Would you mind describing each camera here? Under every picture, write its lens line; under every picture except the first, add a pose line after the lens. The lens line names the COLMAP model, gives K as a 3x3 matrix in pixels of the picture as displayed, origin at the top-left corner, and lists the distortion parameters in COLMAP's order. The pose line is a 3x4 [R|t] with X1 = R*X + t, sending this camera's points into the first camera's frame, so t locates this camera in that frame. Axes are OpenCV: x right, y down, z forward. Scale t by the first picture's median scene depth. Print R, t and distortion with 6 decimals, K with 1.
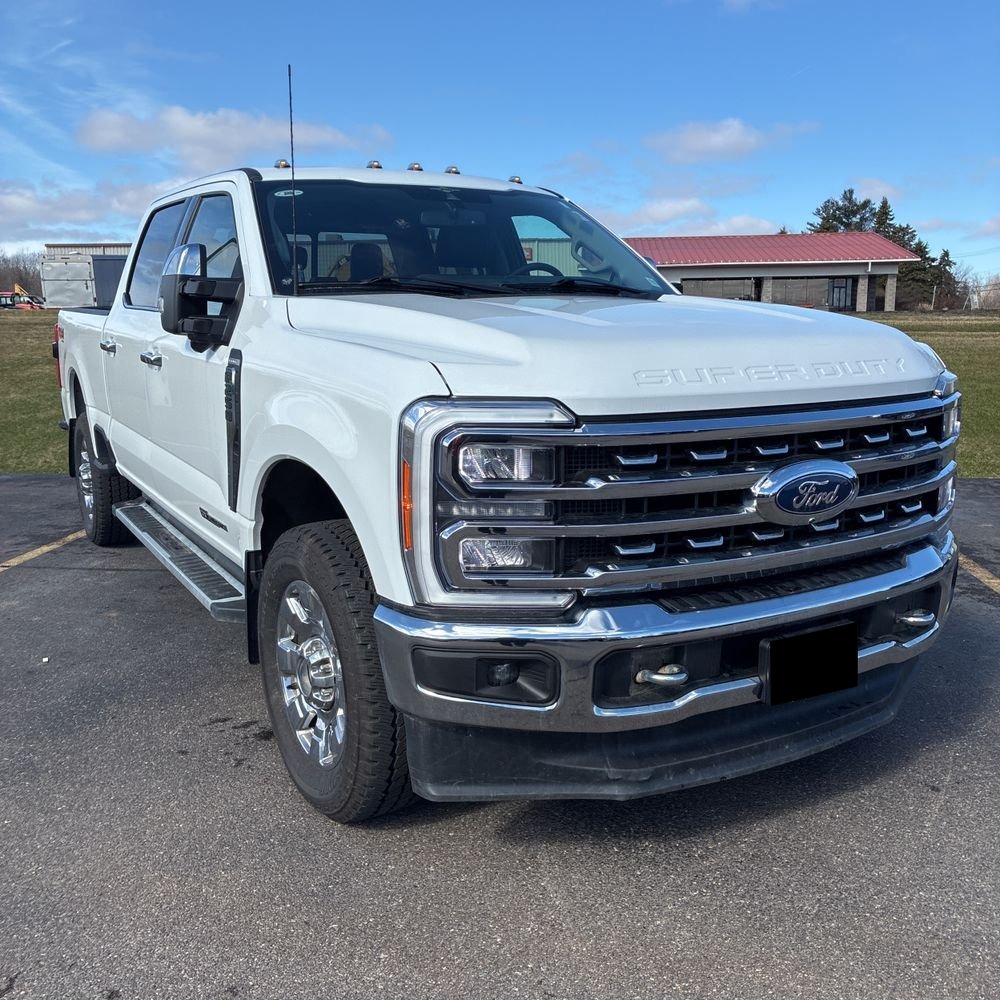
lens RADIAL K [[1018.9, 0, 474.4], [0, 1018.9, 487.7], [0, 0, 1]] dist [0.073040, -0.111830]
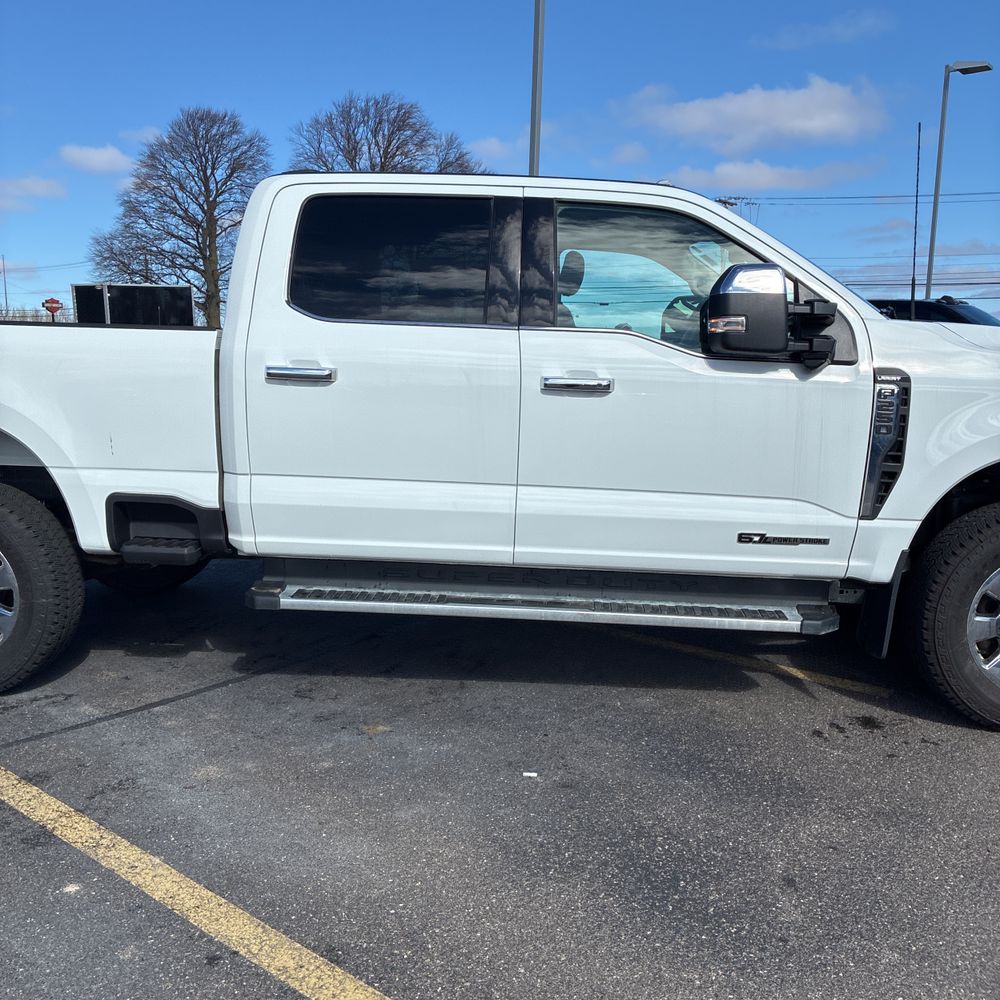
lens RADIAL K [[1021.8, 0, 494.8], [0, 1021.8, 476.6], [0, 0, 1]] dist [0.014962, 0.023715]
pose [[0.565119, -0.088756, 0.820221, -1.255147], [0.128860, 0.991490, 0.018507, -0.086388], [-0.814884, 0.095236, 0.571747, 0.665738]]
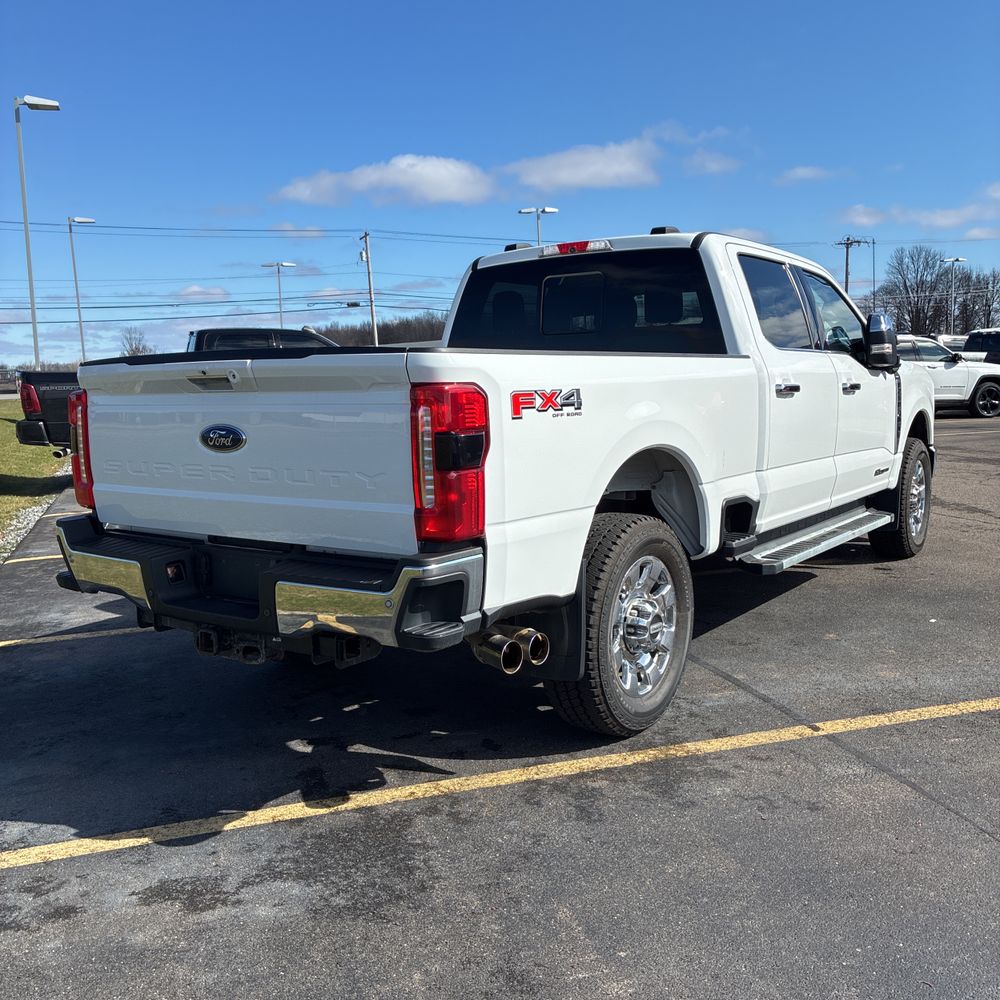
lens RADIAL K [[1013.2, 0, 490.8], [0, 1013.2, 483.5], [0, 0, 1]] dist [0.045626, -0.028073]
pose [[-0.390301, -0.089856, 0.916292, -1.616040], [0.188852, 0.966251, 0.175198, -0.384376], [-0.901110, 0.241424, -0.360159, 2.274922]]
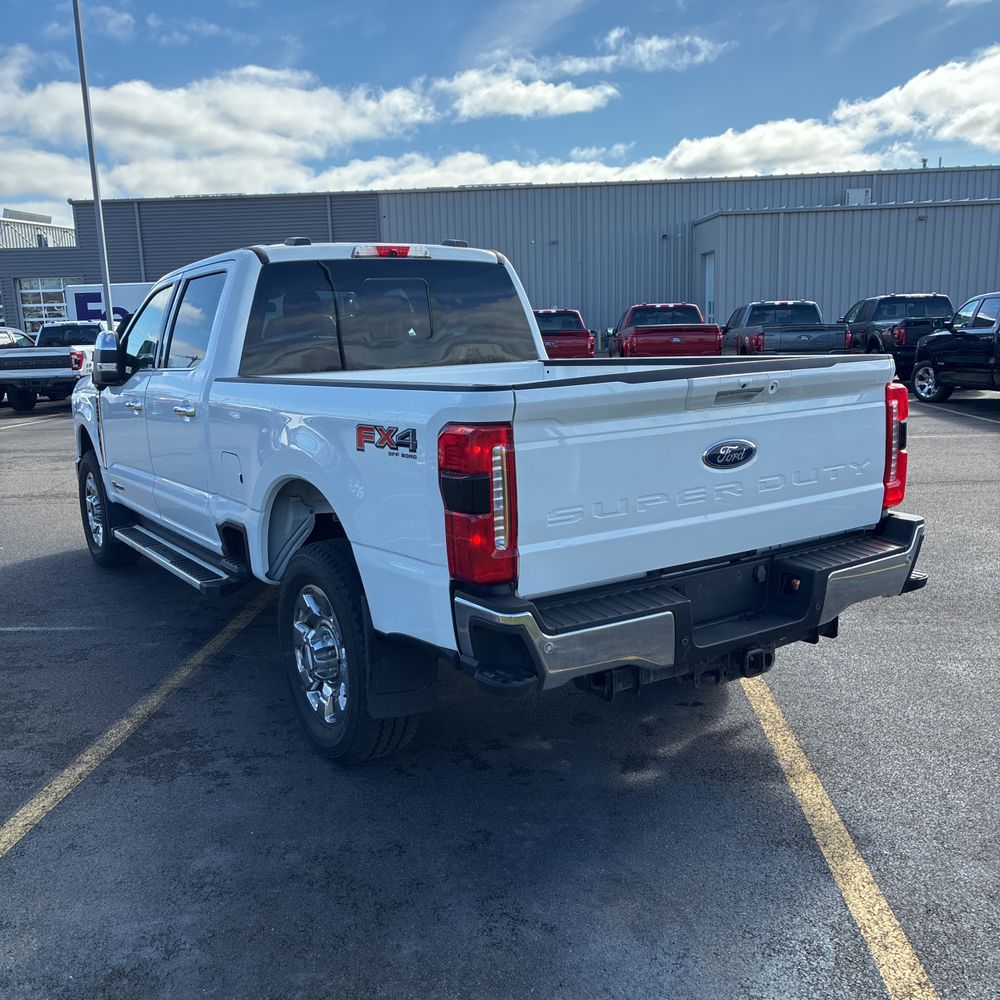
lens RADIAL K [[1011.1, 0, 497.7], [0, 1011.1, 497.1], [0, 0, 1]] dist [0.042013, -0.010879]
pose [[-0.998878, 0.042560, -0.020785, -0.463966], [0.033010, 0.940244, 0.338898, -0.575253], [0.033967, 0.337832, -0.940593, 2.976379]]
